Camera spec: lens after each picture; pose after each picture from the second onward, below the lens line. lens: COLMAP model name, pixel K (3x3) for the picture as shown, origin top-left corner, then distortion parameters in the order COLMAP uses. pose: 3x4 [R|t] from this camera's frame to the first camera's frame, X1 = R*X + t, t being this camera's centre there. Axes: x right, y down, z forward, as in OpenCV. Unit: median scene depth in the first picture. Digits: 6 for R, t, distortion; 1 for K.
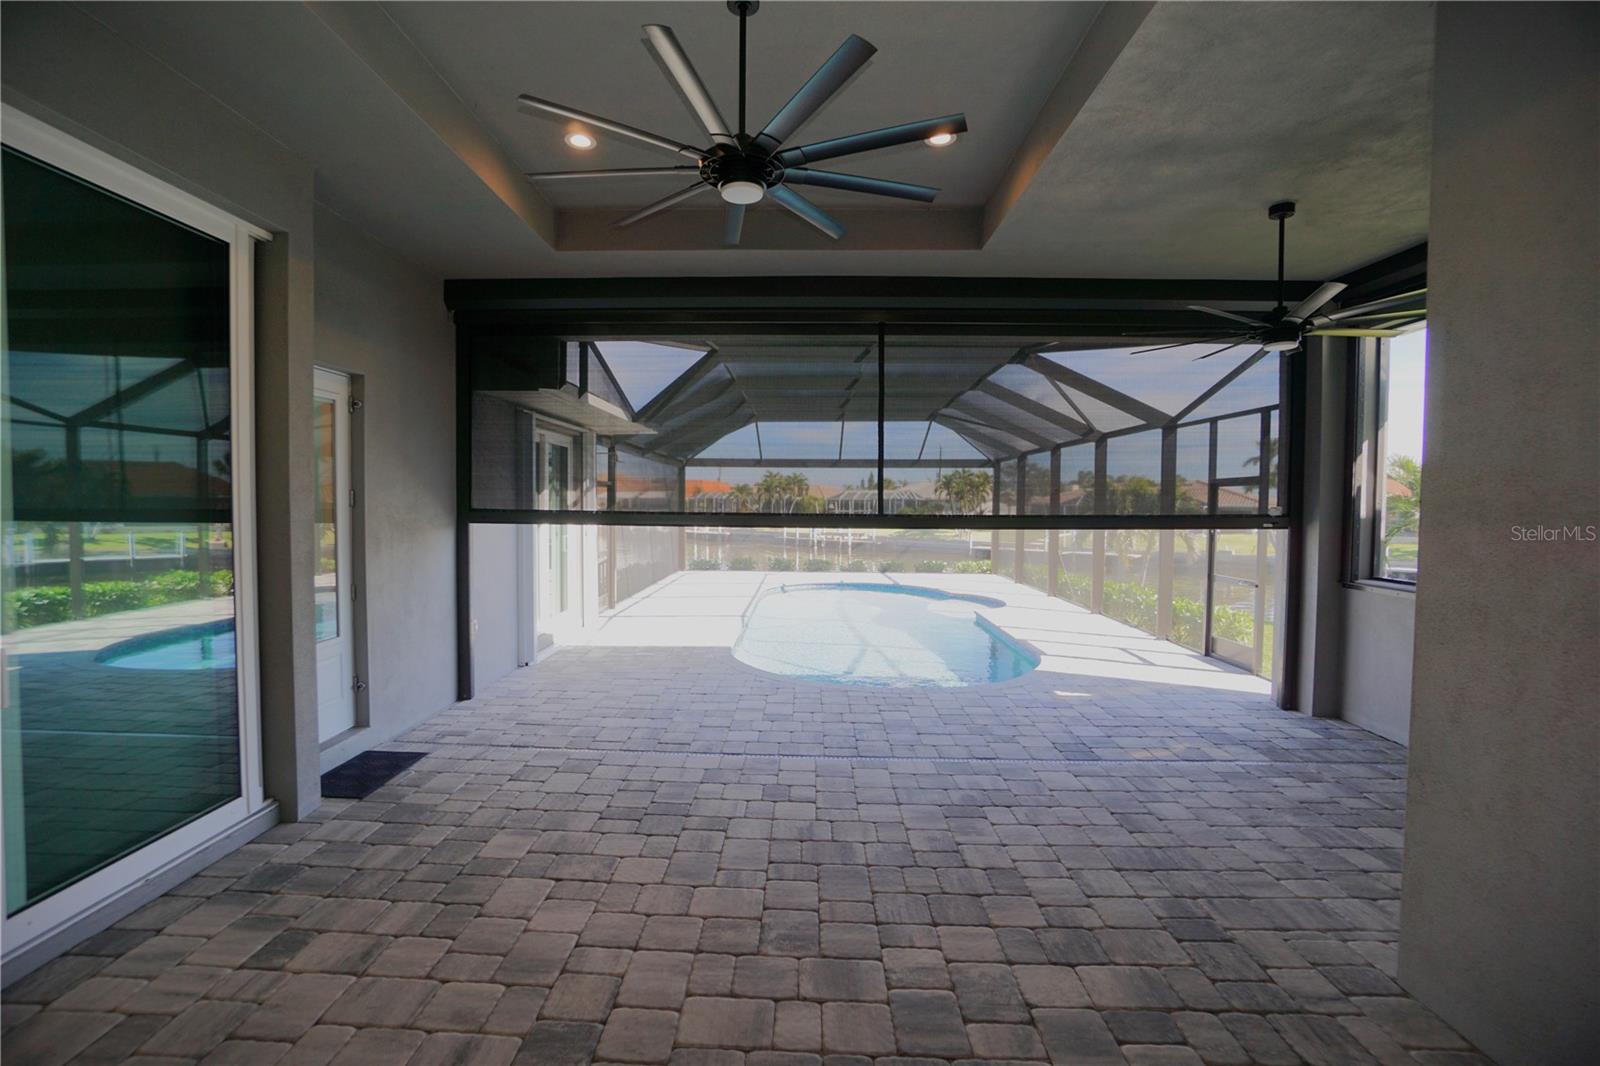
lens RADIAL K [[704.7, 0, 777.9], [0, 704.7, 524.6], [0, 0, 1]] dist [-0.064513, 0.023097]
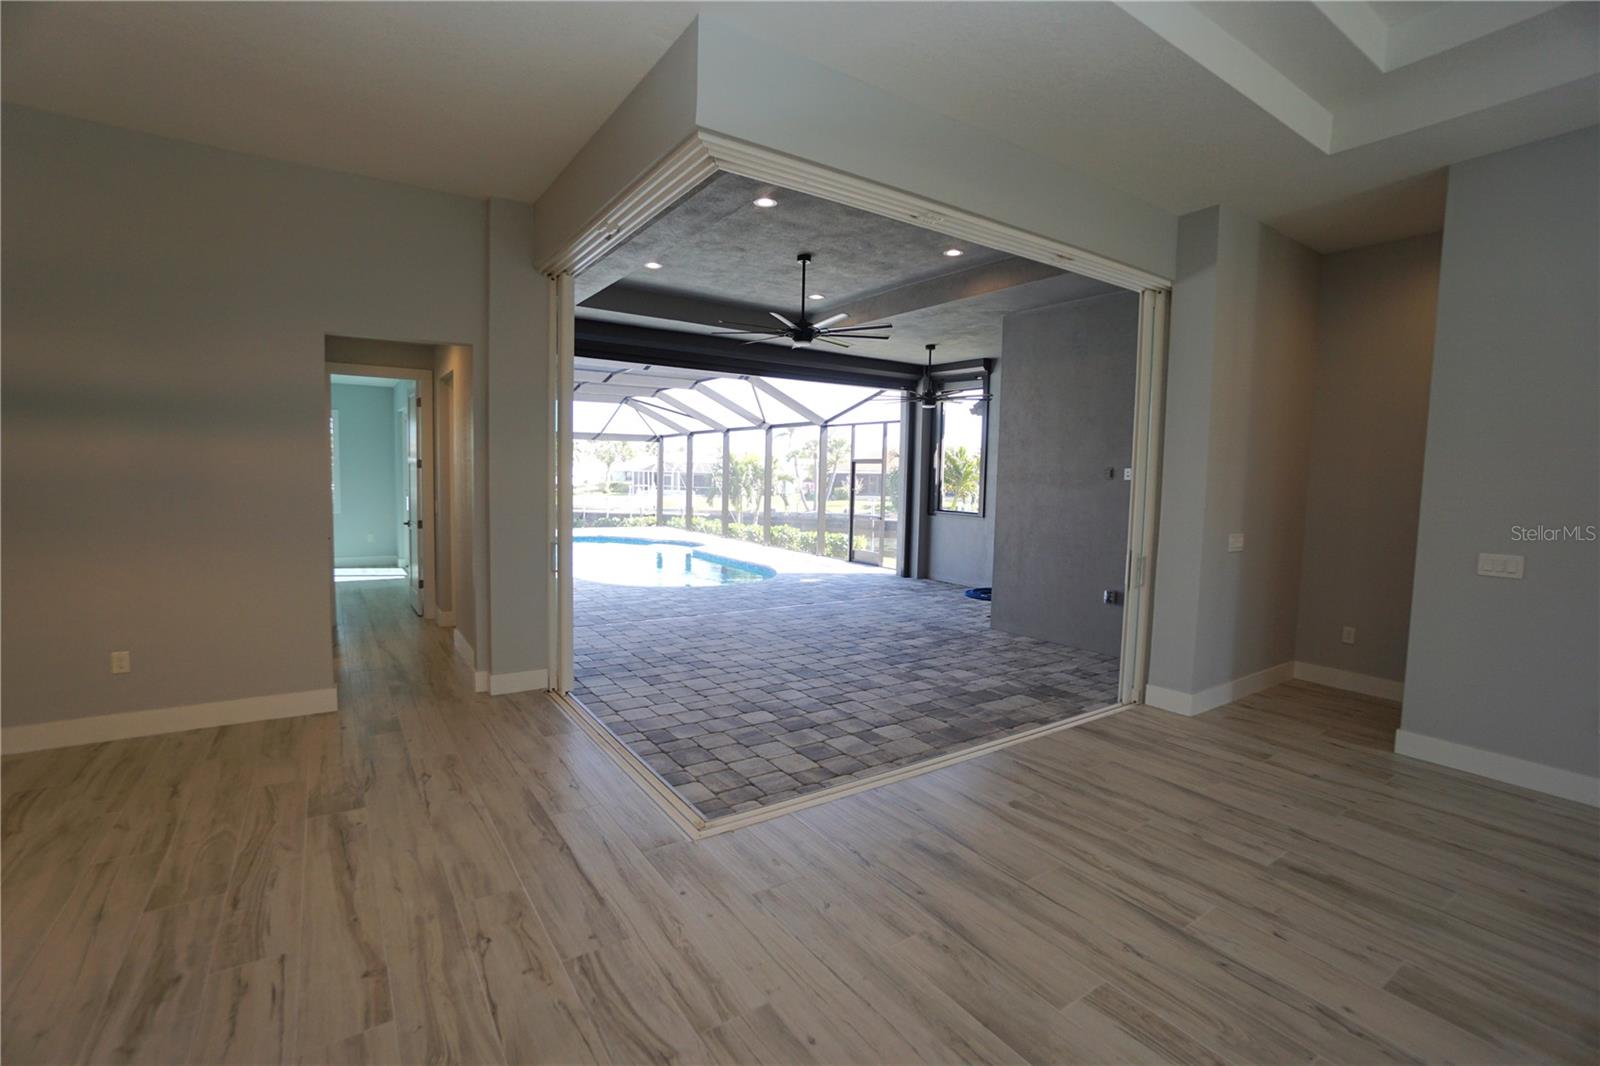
lens RADIAL K [[704.7, 0, 777.9], [0, 704.7, 524.6], [0, 0, 1]] dist [-0.064513, 0.023097]
pose [[0.815550, -0.032756, 0.577759, -0.667589], [0.003133, 0.998632, 0.052195, 0.006334], [-0.578678, -0.040757, 0.814537, -0.407155]]
